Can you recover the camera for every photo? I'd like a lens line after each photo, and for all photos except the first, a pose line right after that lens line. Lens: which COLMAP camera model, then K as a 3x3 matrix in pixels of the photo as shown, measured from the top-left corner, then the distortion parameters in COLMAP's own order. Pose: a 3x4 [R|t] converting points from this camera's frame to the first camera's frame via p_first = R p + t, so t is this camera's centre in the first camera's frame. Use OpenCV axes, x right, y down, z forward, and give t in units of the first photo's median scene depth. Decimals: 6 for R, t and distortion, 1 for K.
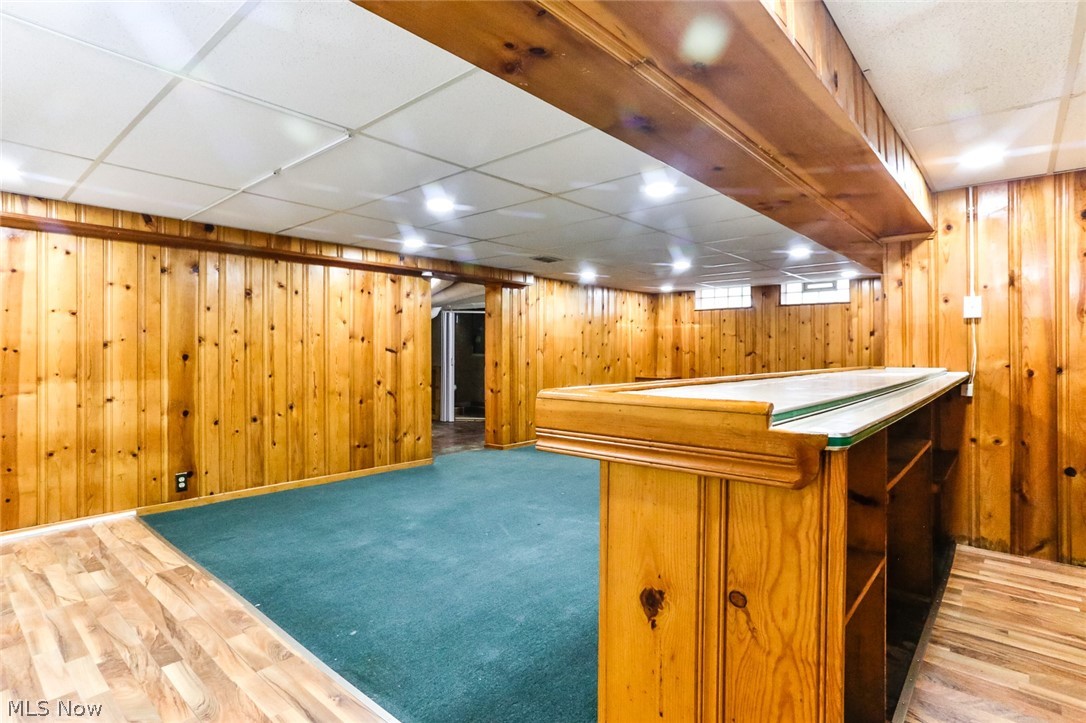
lens RADIAL K [[557.5, 0, 541.2], [0, 557.5, 348.7], [0, 0, 1]] dist [-0.052782, 0.033937]
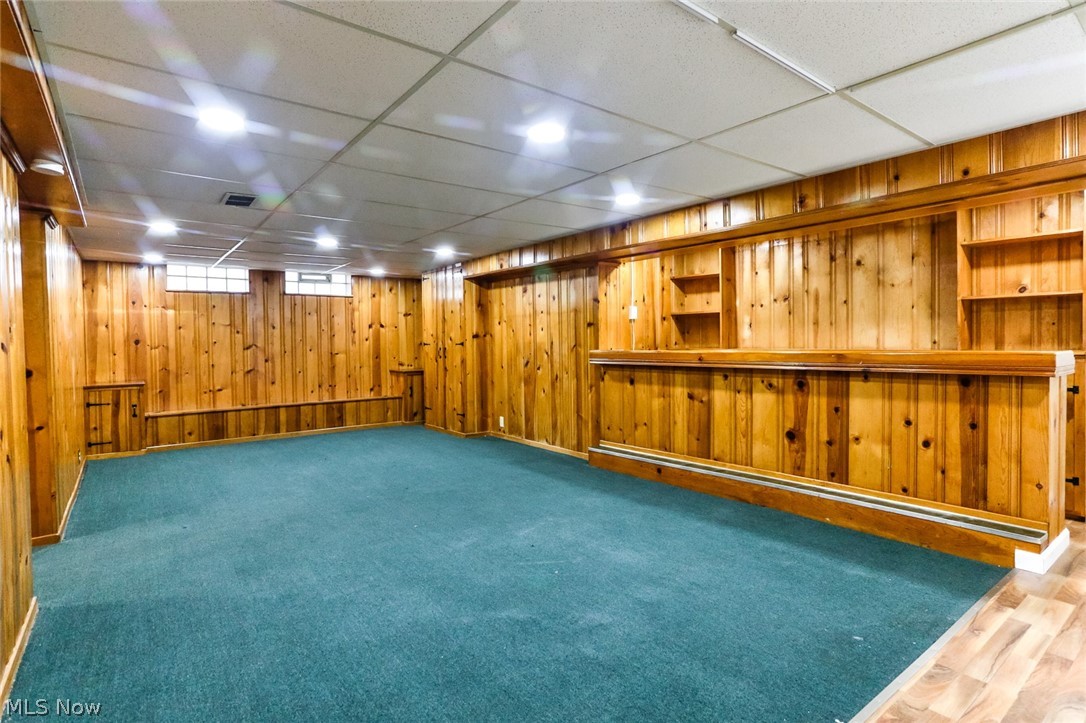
lens RADIAL K [[557.5, 0, 541.2], [0, 557.5, 348.7], [0, 0, 1]] dist [-0.052782, 0.033937]
pose [[0.195267, -0.021698, 0.980510, -0.430897], [0.010032, 0.999747, 0.020125, -0.000703], [-0.980699, 0.005907, 0.195435, 0.427969]]
